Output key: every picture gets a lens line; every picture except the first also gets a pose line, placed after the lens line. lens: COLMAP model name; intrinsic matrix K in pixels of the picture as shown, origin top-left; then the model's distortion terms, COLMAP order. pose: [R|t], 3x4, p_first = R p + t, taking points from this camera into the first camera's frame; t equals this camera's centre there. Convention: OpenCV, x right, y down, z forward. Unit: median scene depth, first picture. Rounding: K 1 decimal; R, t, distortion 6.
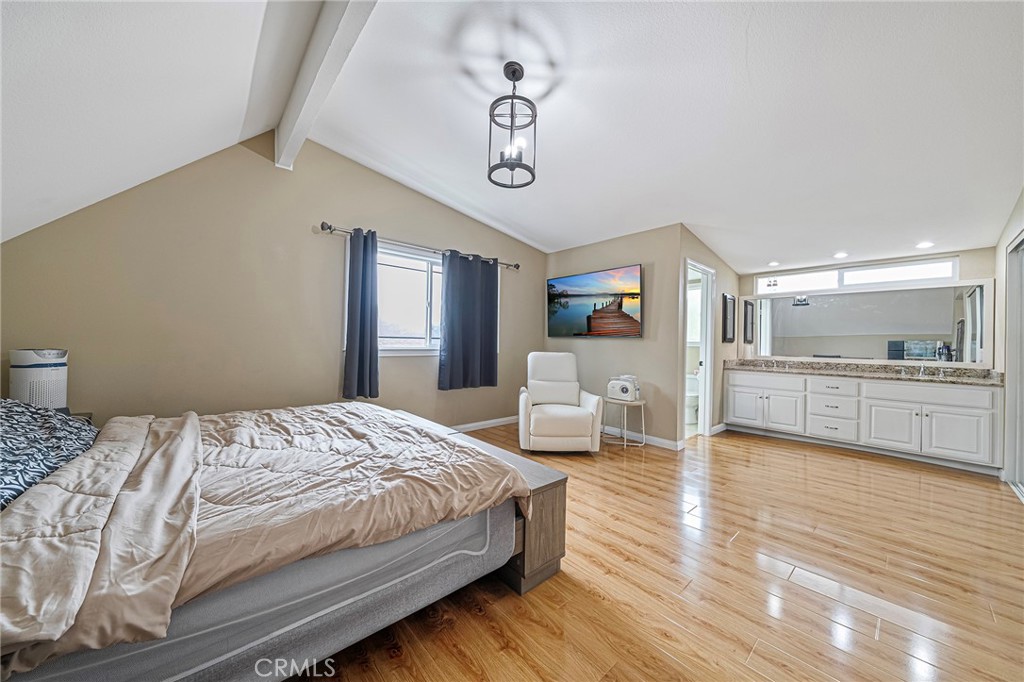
lens RADIAL K [[358.9, 0, 505.1], [0, 358.9, 339.7], [0, 0, 1]] dist [-0.006287, -0.000260]
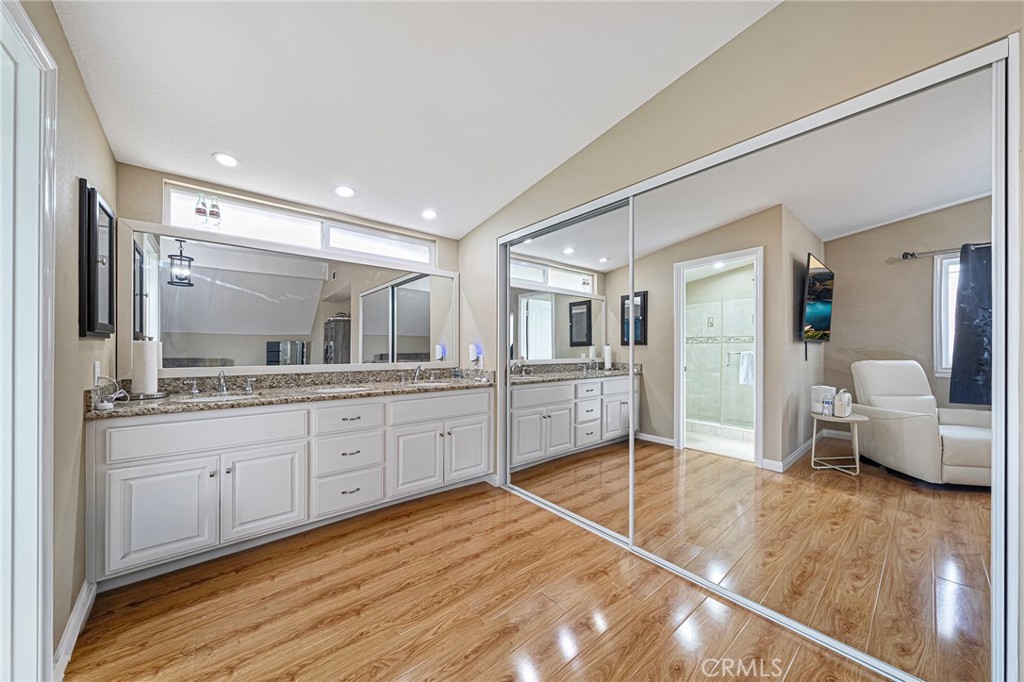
lens RADIAL K [[358.9, 0, 511.5], [0, 358.9, 347.1], [0, 0, 1]] dist [-0.006287, -0.000260]
pose [[0.002292, -0.007835, 0.999967, 0.340723], [-0.001977, 0.999967, 0.007839, 0.015836], [-0.999995, -0.001995, 0.002277, 0.715314]]
